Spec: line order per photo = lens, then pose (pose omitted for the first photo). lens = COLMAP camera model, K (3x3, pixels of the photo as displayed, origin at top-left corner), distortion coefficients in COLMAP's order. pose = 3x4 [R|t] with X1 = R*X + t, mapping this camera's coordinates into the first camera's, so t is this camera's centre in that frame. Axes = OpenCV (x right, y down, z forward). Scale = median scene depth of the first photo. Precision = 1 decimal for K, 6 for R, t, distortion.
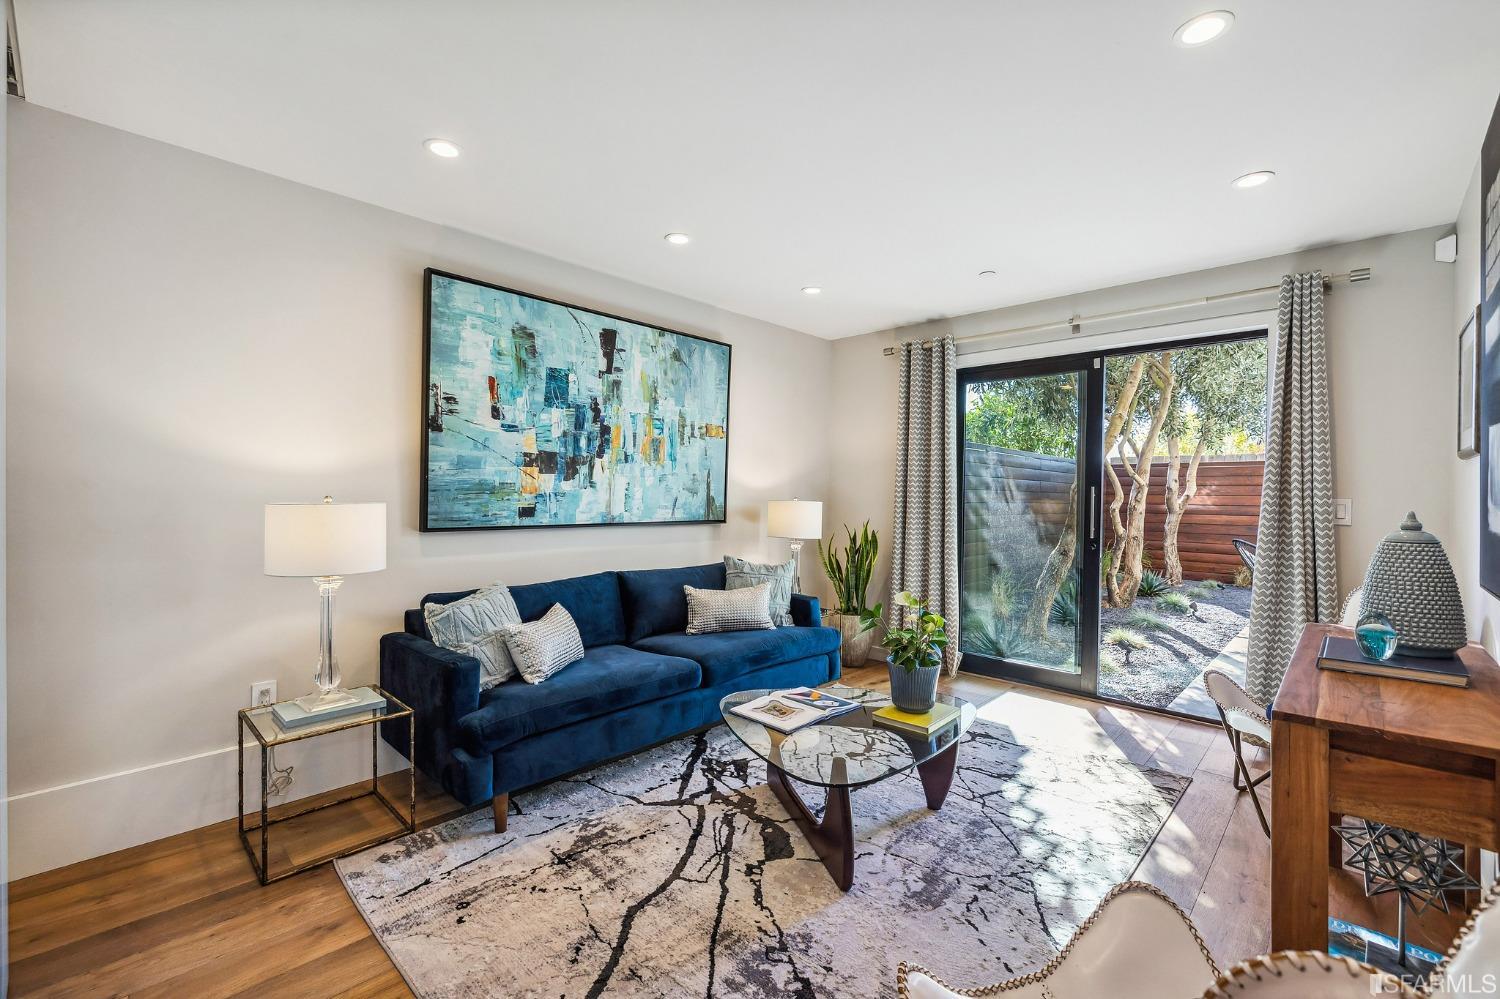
lens RADIAL K [[643.4, 0, 753.6], [0, 643.4, 497.8], [0, 0, 1]] dist [-0.011767, 0.000052]
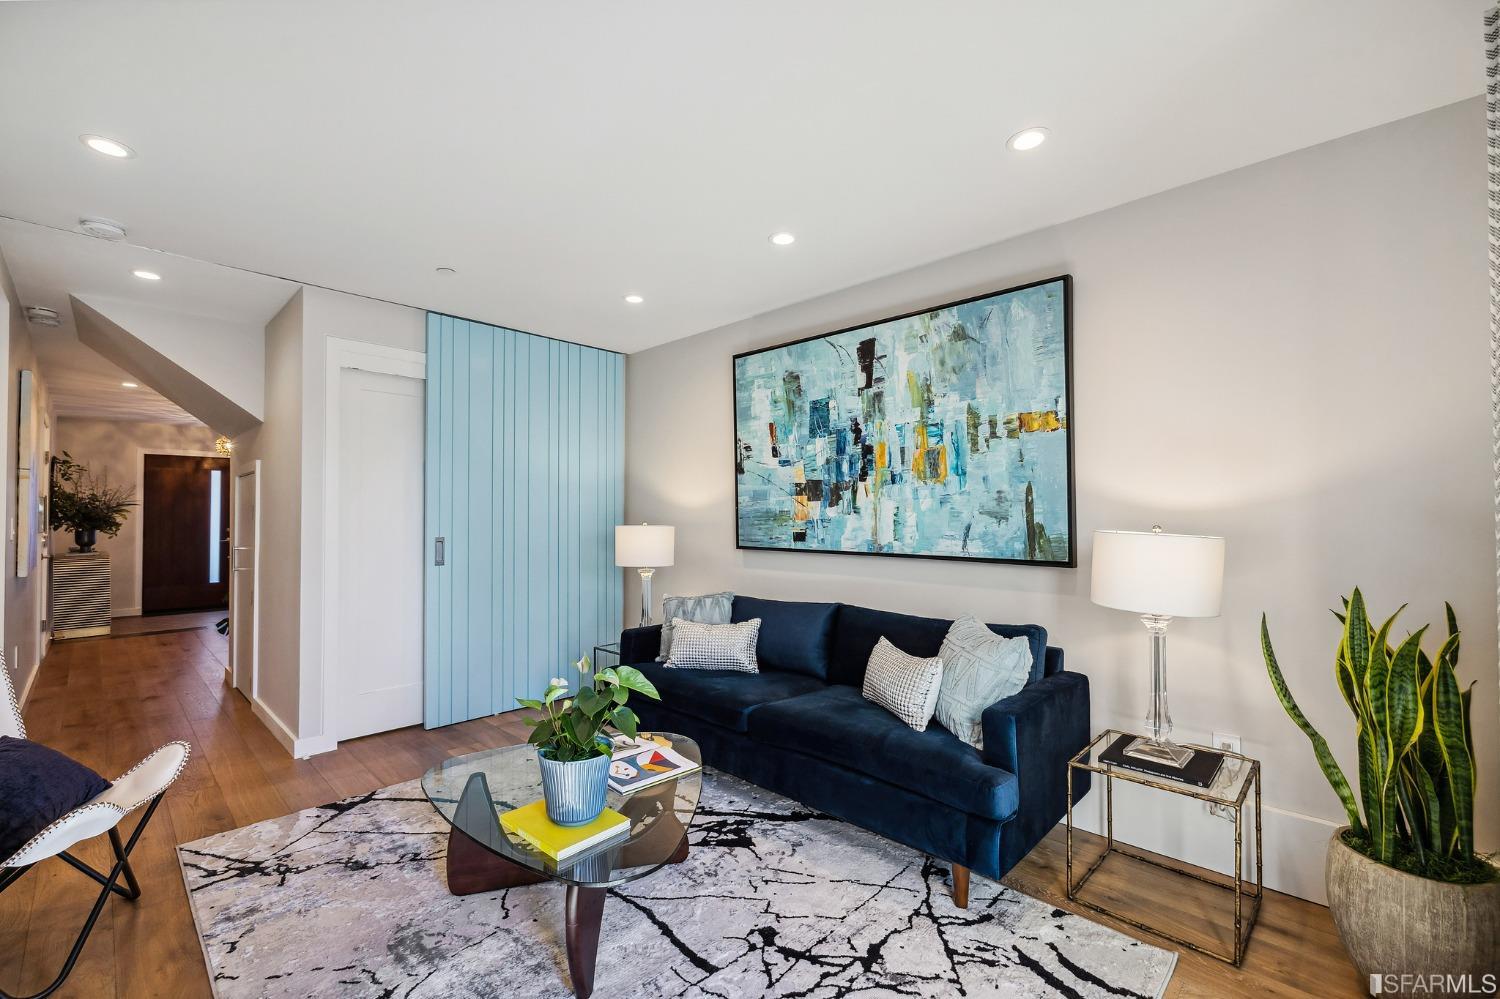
lens RADIAL K [[643.4, 0, 754.3], [0, 643.4, 505.4], [0, 0, 1]] dist [-0.011767, 0.000052]
pose [[-0.028259, -0.028952, -0.999181, 0.703272], [-0.009560, 0.999543, -0.028692, 0.000912], [0.999555, 0.008742, -0.028523, 0.888762]]
